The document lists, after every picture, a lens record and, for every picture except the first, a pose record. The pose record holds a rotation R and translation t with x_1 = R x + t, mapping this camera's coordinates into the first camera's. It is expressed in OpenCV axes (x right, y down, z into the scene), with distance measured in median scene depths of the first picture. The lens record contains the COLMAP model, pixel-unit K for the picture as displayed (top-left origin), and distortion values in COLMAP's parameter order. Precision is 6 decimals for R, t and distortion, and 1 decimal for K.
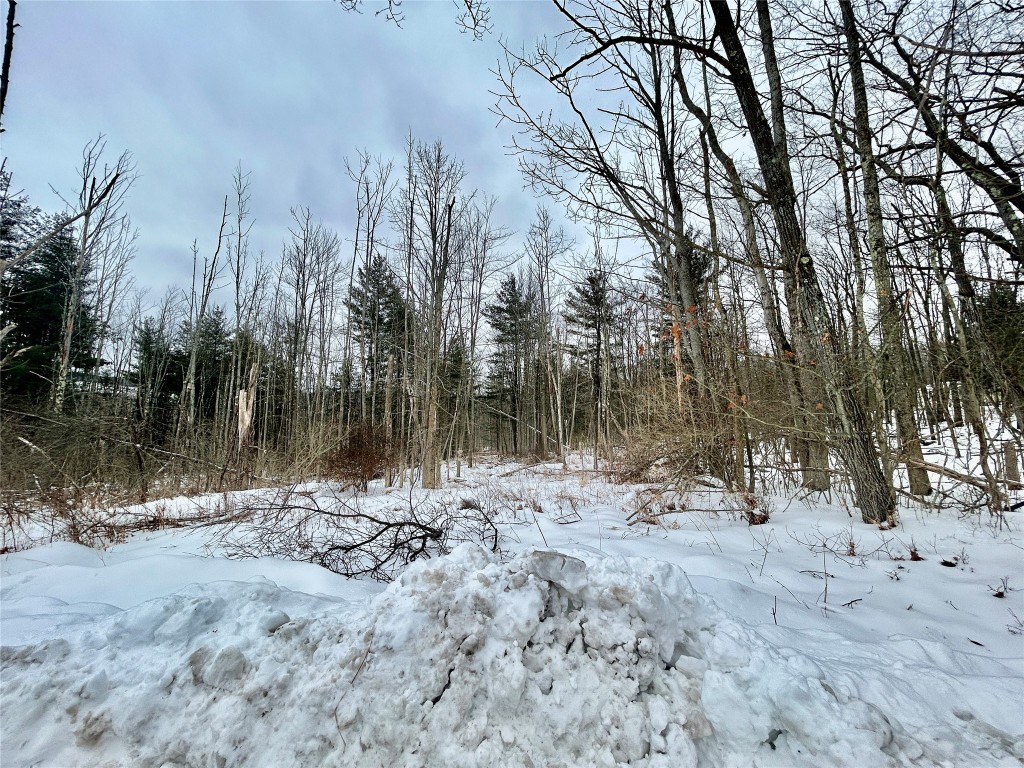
lens RADIAL K [[409.2, 0, 510.7], [0, 409.2, 382.4], [0, 0, 1]] dist [-0.014226, 0.000690]
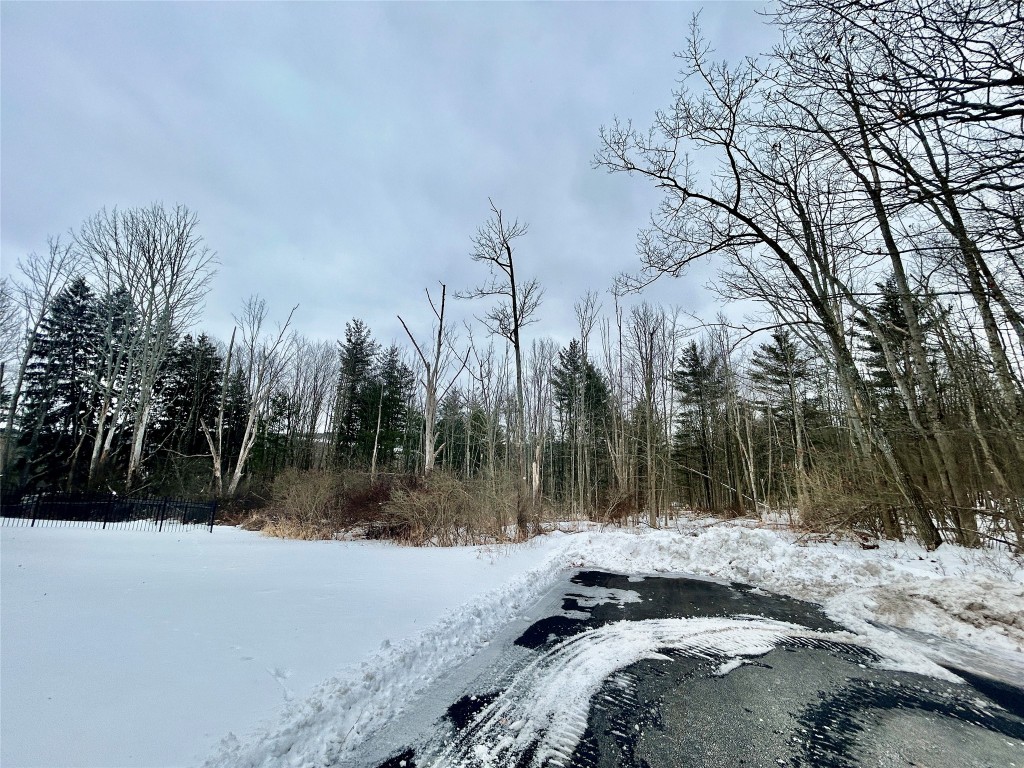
lens RADIAL K [[409.2, 0, 511.4], [0, 409.2, 386.9], [0, 0, 1]] dist [-0.014226, 0.000690]
pose [[0.914030, -0.073559, -0.398921, -0.013364], [0.027706, 0.992445, -0.119520, -0.026809], [0.404699, 0.098192, 0.909163, -0.175982]]
